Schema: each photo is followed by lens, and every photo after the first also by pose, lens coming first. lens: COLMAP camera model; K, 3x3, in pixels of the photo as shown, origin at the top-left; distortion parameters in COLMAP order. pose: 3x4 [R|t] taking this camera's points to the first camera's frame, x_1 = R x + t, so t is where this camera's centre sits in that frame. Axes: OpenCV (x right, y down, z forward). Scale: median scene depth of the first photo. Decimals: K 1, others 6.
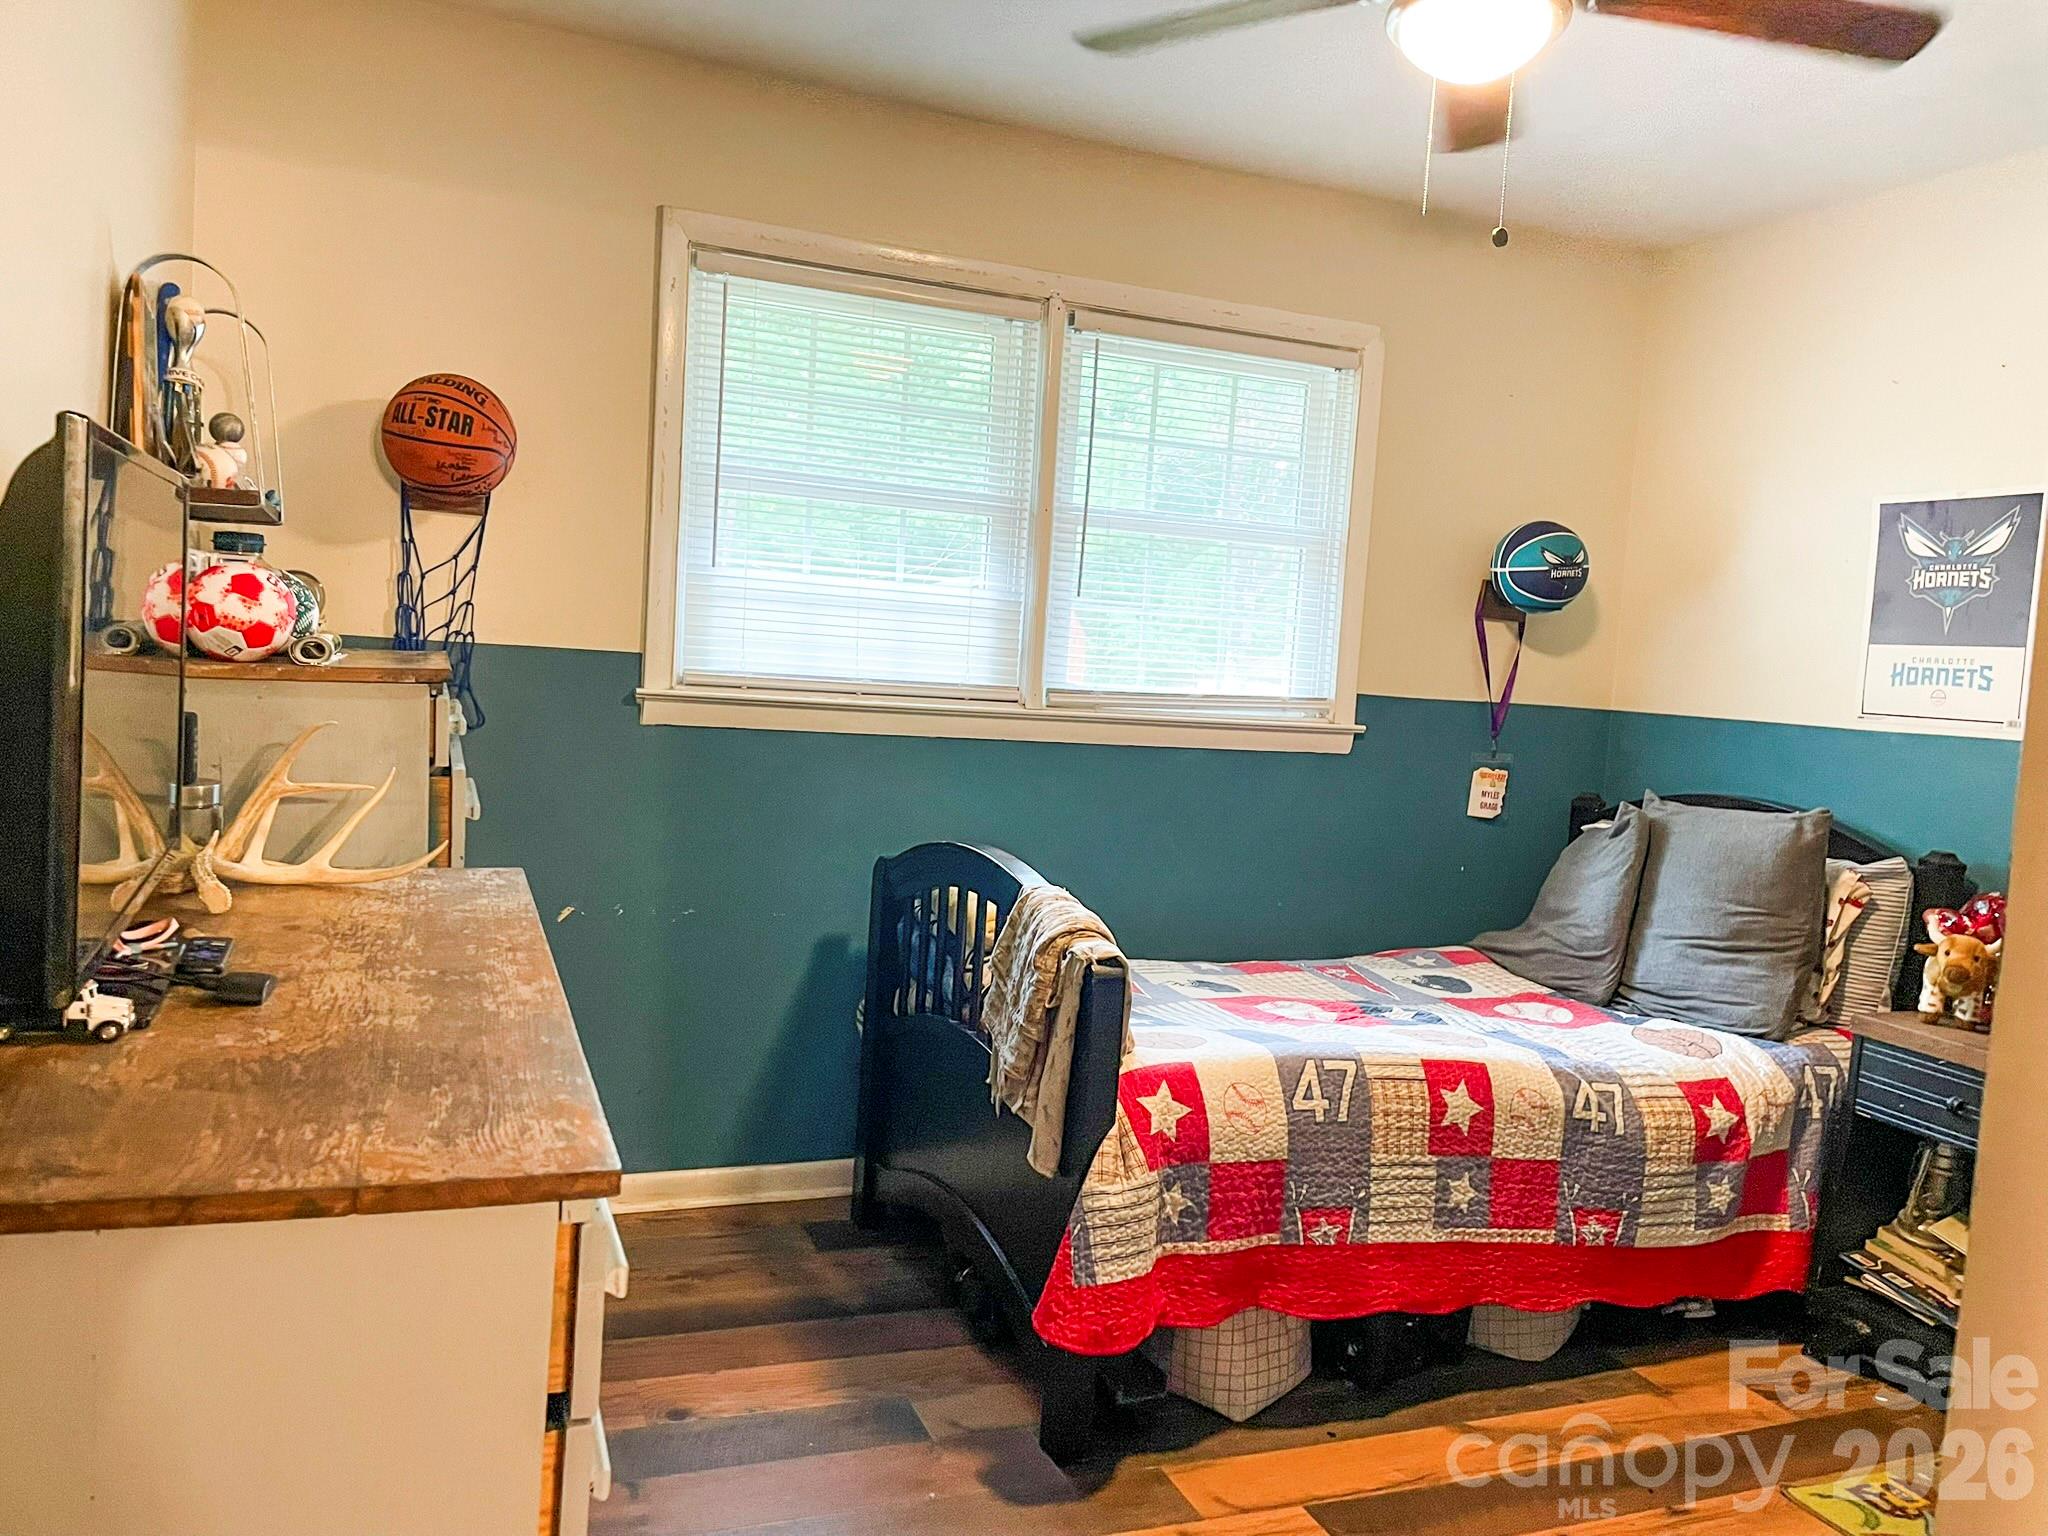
lens RADIAL K [[1594.8, 0, 1024.0], [0, 1594.8, 768.0], [0, 0, 1]] dist [0.116636, -0.136191]
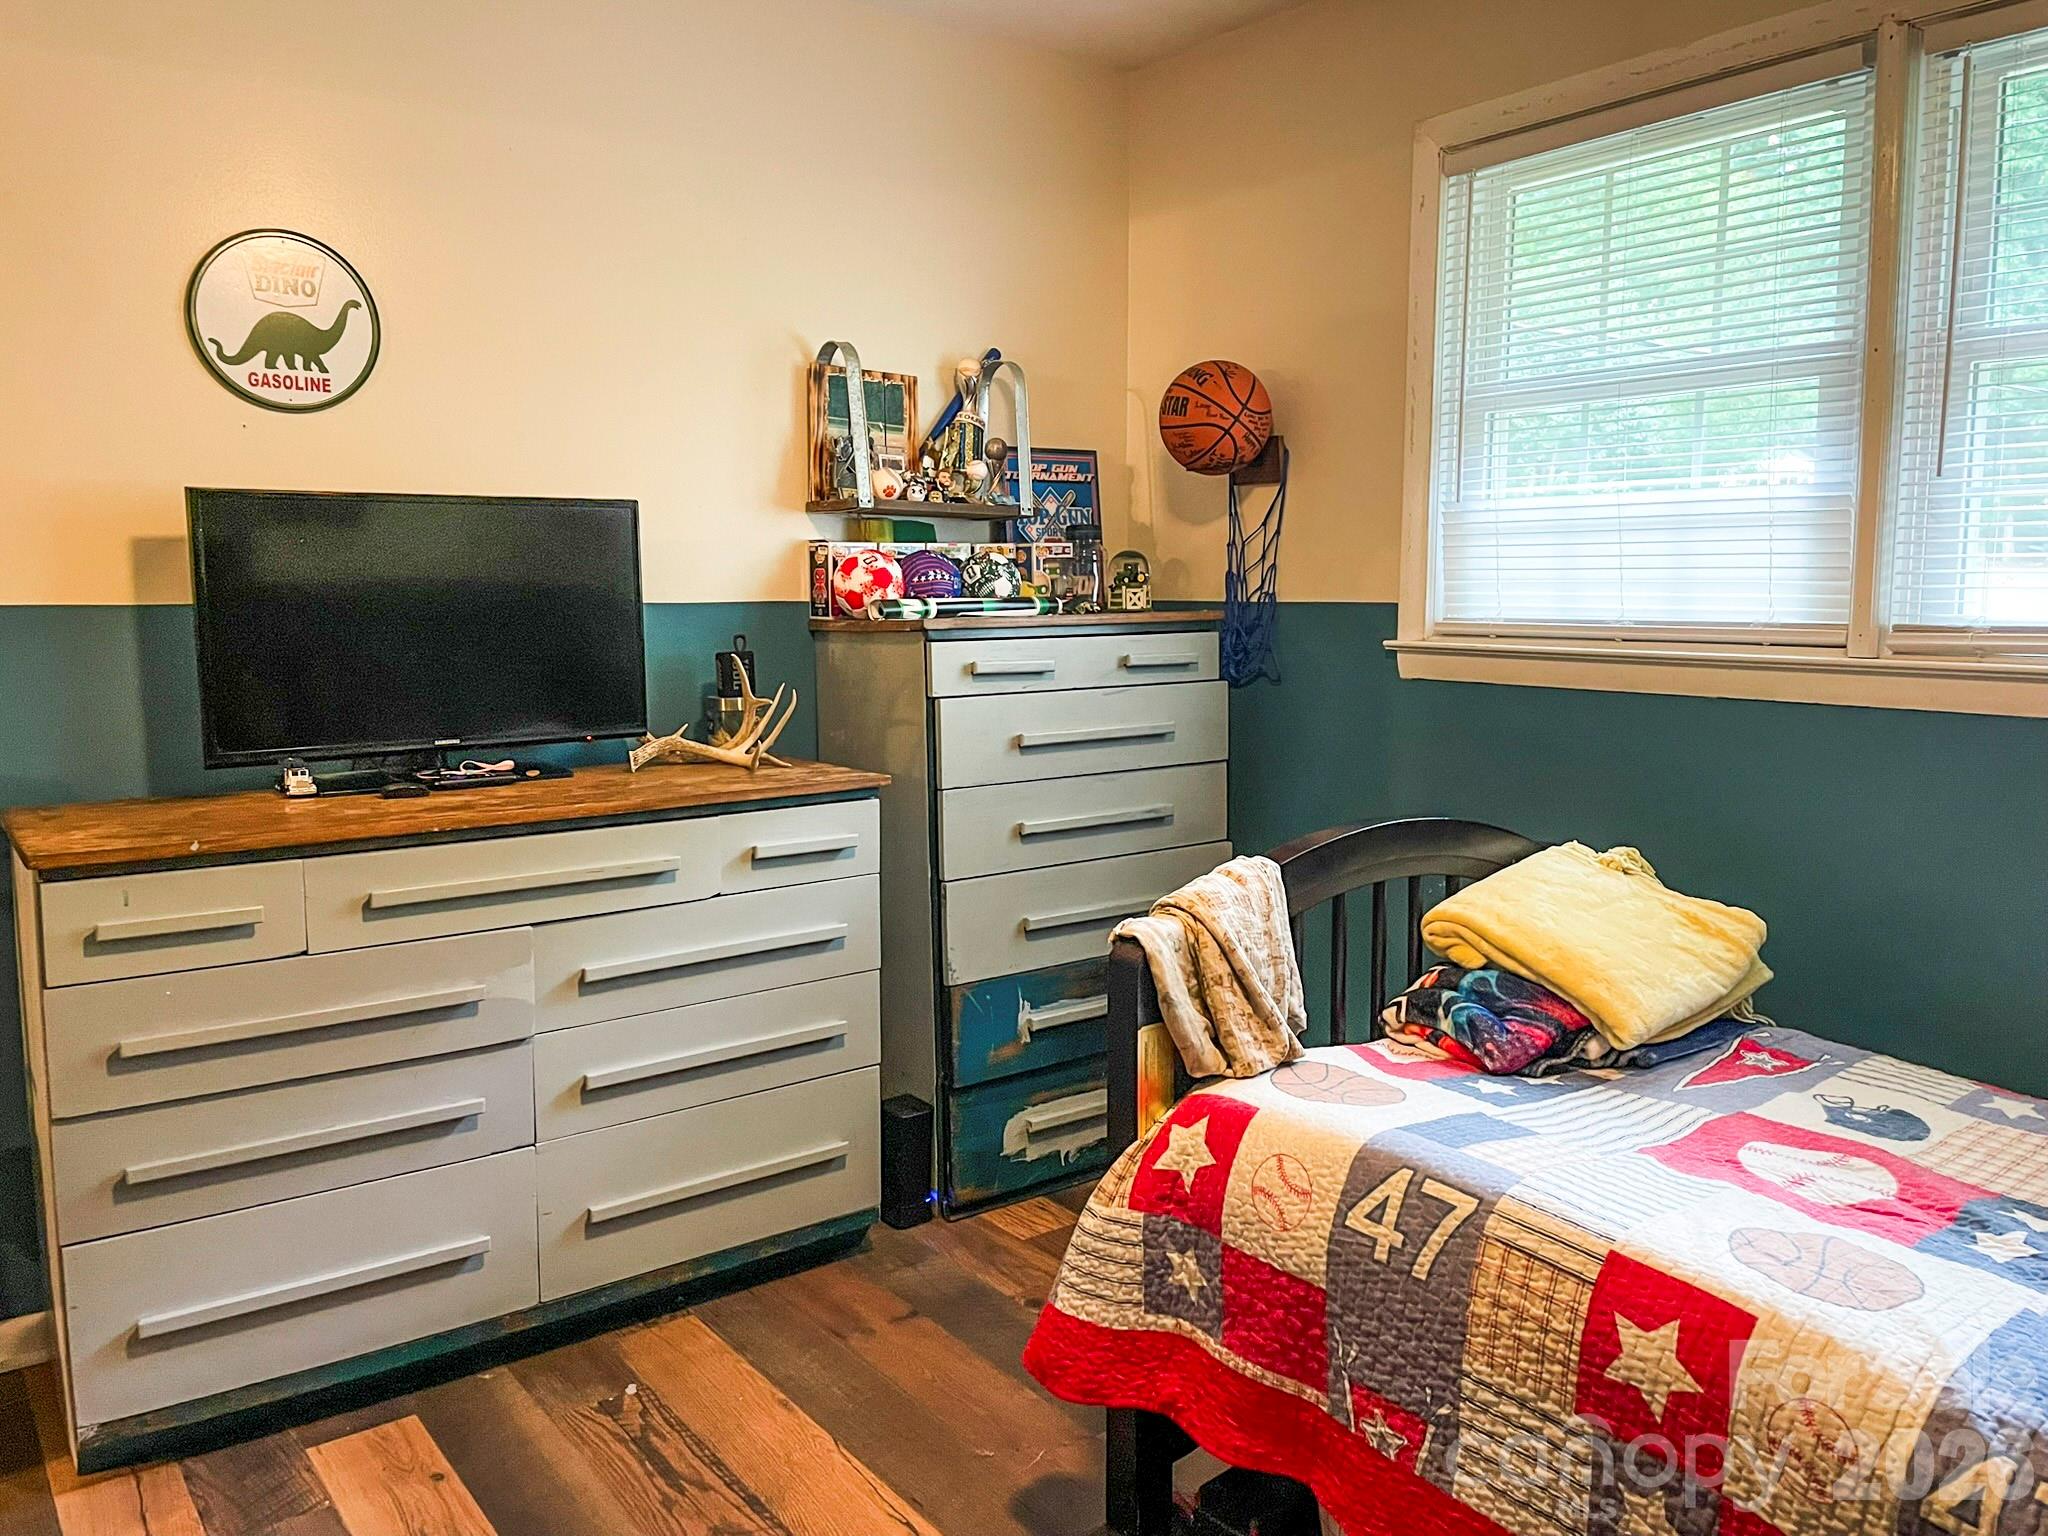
lens RADIAL K [[1594.8, 0, 1024.0], [0, 1594.8, 768.0], [0, 0, 1]] dist [0.116636, -0.136191]
pose [[0.232239, 0.047037, -0.971521, 0.739518], [-0.056674, 0.997787, 0.034761, 0.005483], [0.971006, 0.046987, 0.234391, 0.661669]]
